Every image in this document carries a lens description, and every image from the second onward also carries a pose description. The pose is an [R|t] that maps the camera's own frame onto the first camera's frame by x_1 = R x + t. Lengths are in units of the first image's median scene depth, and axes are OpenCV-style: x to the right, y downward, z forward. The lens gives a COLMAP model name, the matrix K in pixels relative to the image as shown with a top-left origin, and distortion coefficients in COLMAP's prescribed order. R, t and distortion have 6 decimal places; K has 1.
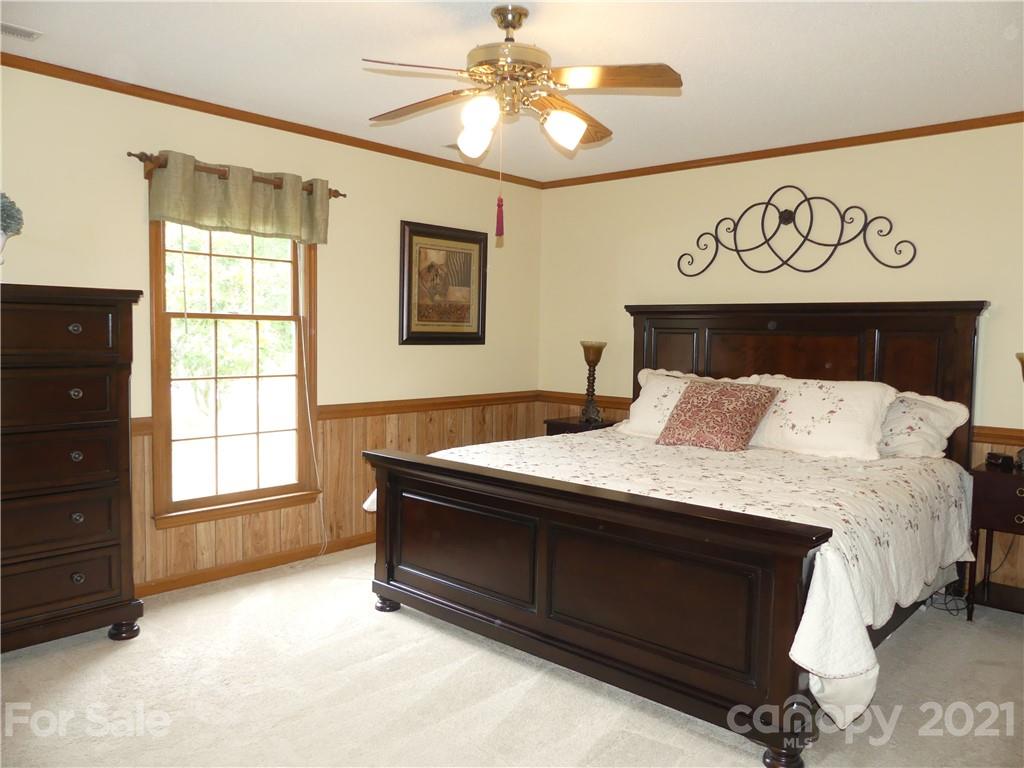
lens RADIAL K [[772.8, 0, 516.2], [0, 772.8, 384.2], [0, 0, 1]] dist [-0.031135, 0.036554]
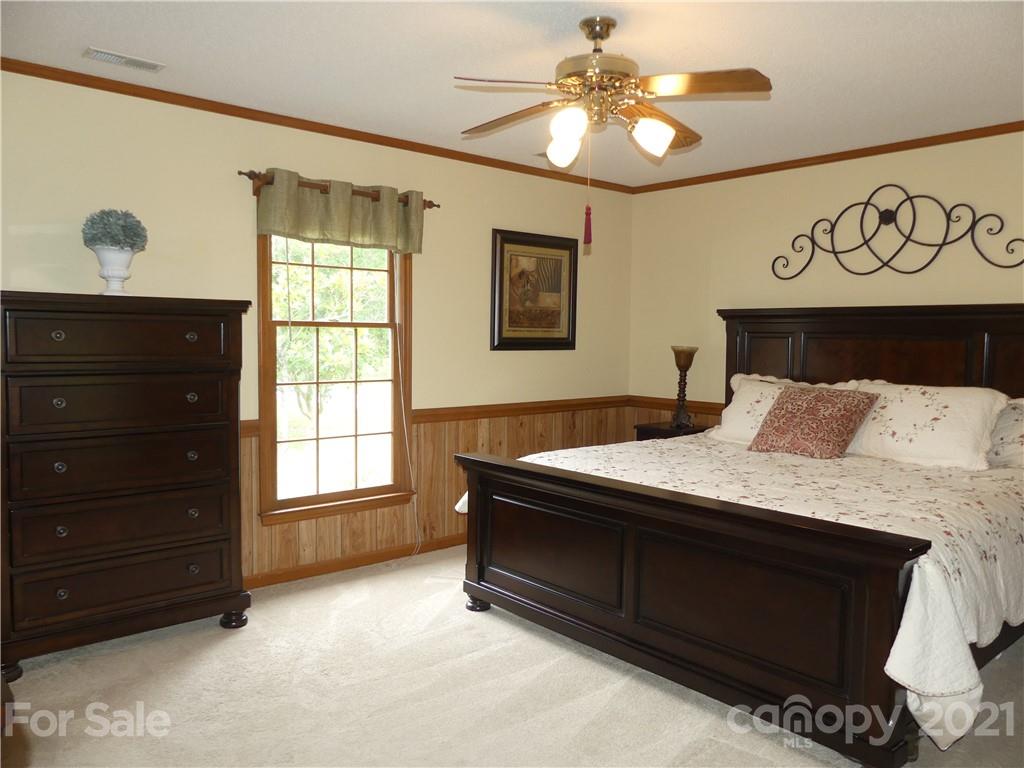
lens RADIAL K [[772.8, 0, 514.9], [0, 772.8, 380.6], [0, 0, 1]] dist [-0.031135, 0.036554]
pose [[0.992756, 0.000840, -0.120146, 0.003680], [-0.002043, 0.999949, -0.009886, -0.001233], [0.120132, 0.010060, 0.992707, -0.011349]]
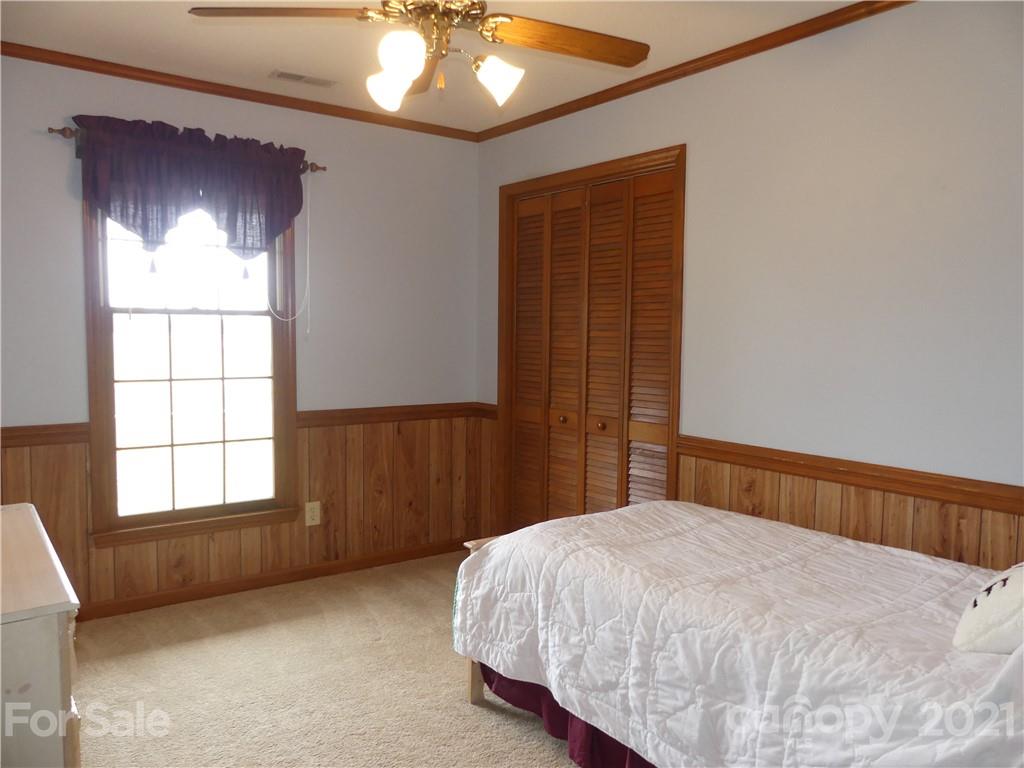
lens RADIAL K [[772.8, 0, 506.6], [0, 772.8, 389.3], [0, 0, 1]] dist [-0.031135, 0.036554]
pose [[0.975347, 0.012430, -0.220325, 0.184686], [-0.009600, 0.999857, 0.013910, -0.012893], [0.220466, -0.011452, 0.975327, 0.205790]]
